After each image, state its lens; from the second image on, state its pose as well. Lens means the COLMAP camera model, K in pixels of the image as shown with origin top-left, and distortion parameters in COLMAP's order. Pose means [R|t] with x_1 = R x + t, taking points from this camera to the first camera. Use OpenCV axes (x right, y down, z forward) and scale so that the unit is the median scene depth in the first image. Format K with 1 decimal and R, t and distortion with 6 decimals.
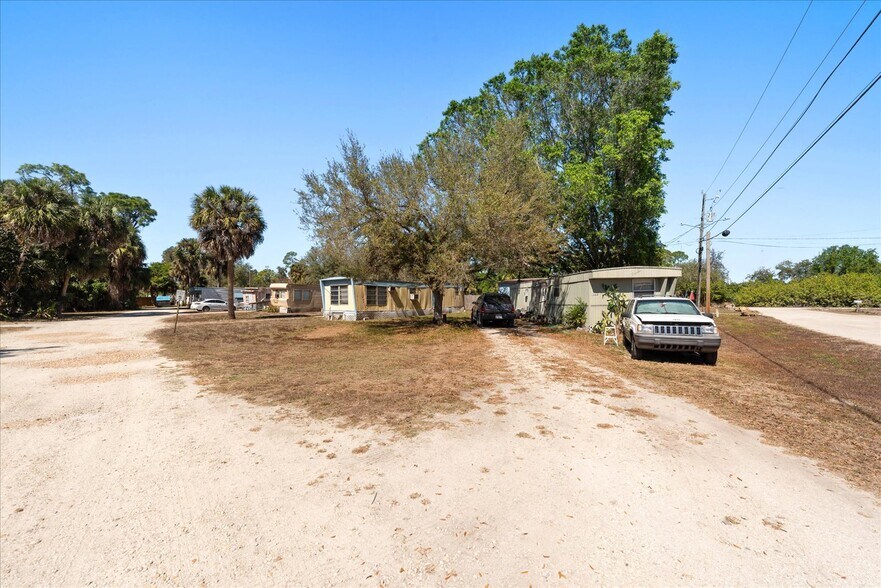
lens RADIAL K [[349.8, 0, 440.6], [0, 349.8, 304.1], [0, 0, 1]] dist [0.001183, 0.000038]
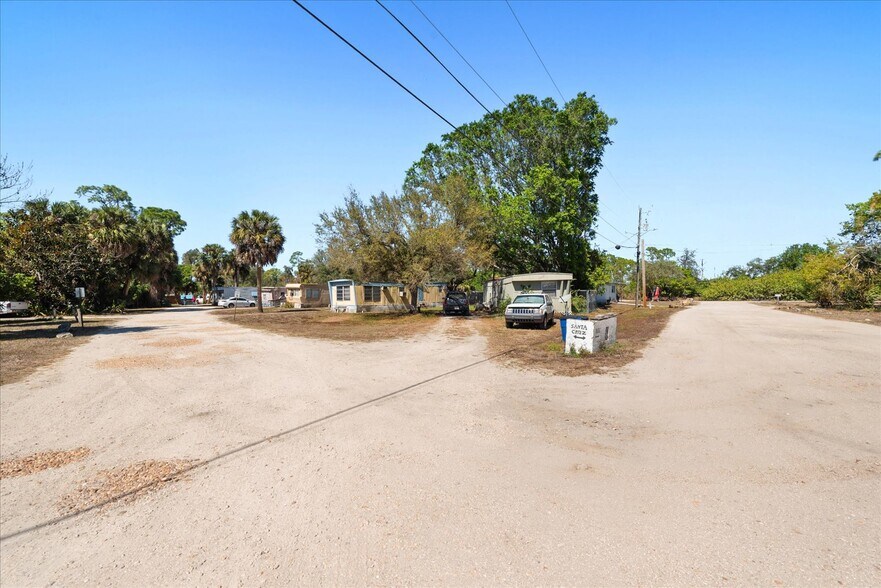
lens RADIAL K [[349.8, 0, 440.6], [0, 349.8, 304.1], [0, 0, 1]] dist [0.001183, 0.000038]
pose [[0.999901, -0.006907, -0.012234, 0.081281], [0.007019, 0.999934, 0.009128, 0.004865], [0.012170, -0.009213, 0.999884, -0.276226]]
